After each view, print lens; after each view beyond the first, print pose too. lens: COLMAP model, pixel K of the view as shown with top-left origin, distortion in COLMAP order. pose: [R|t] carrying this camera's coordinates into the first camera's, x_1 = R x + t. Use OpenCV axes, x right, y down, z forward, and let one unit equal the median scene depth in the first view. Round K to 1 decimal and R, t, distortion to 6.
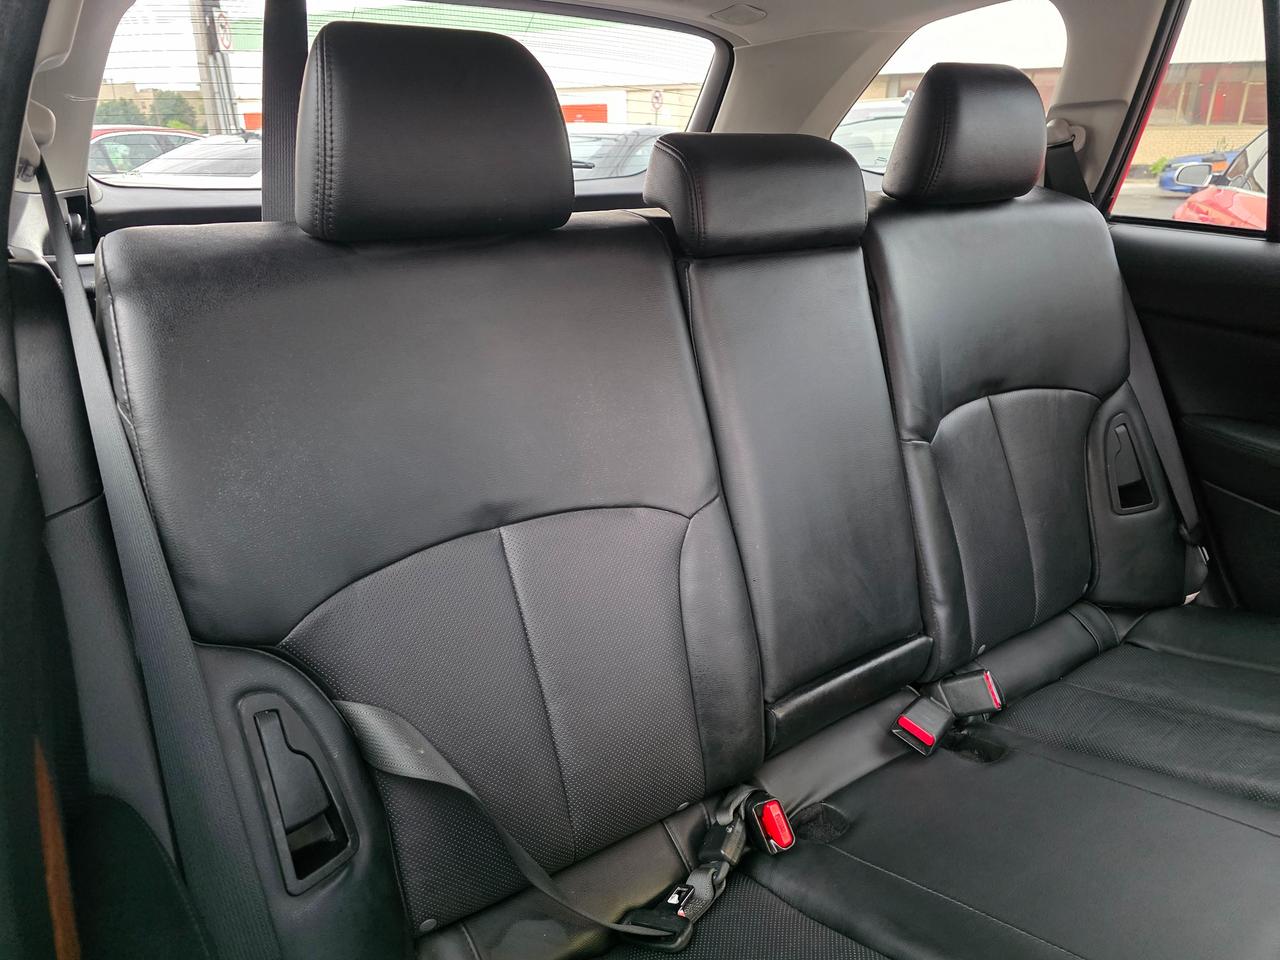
lens RADIAL K [[882.9, 0, 649.5], [0, 882.9, 471.5], [0, 0, 1]] dist [0.049080, -0.052087]
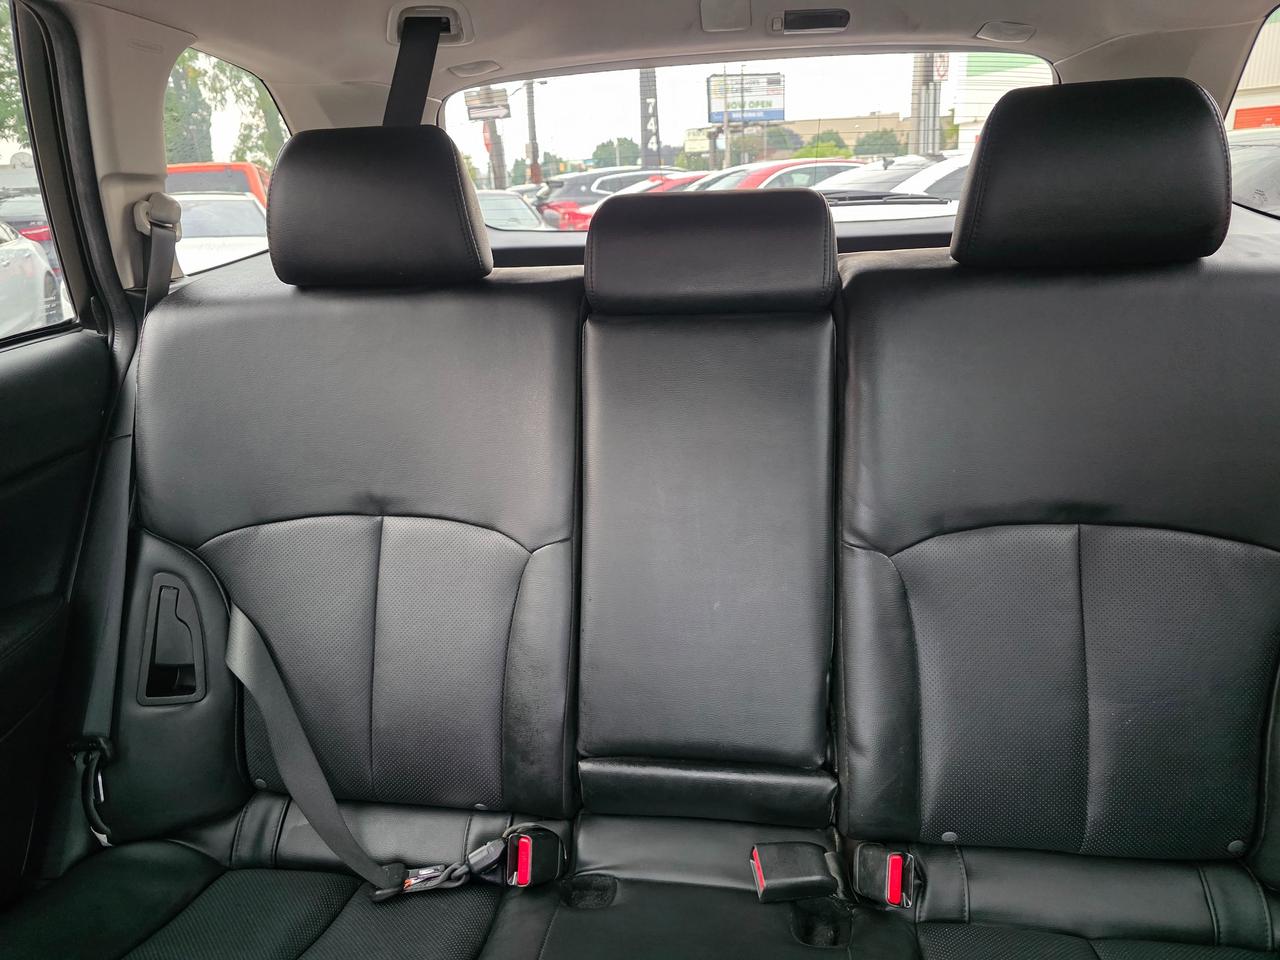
lens RADIAL K [[882.9, 0, 649.5], [0, 882.9, 471.5], [0, 0, 1]] dist [0.049080, -0.052087]
pose [[0.709614, 0.194801, -0.677127, 0.818173], [-0.204668, 0.976573, 0.066460, -0.138110], [0.674210, 0.091425, 0.732859, 0.285963]]
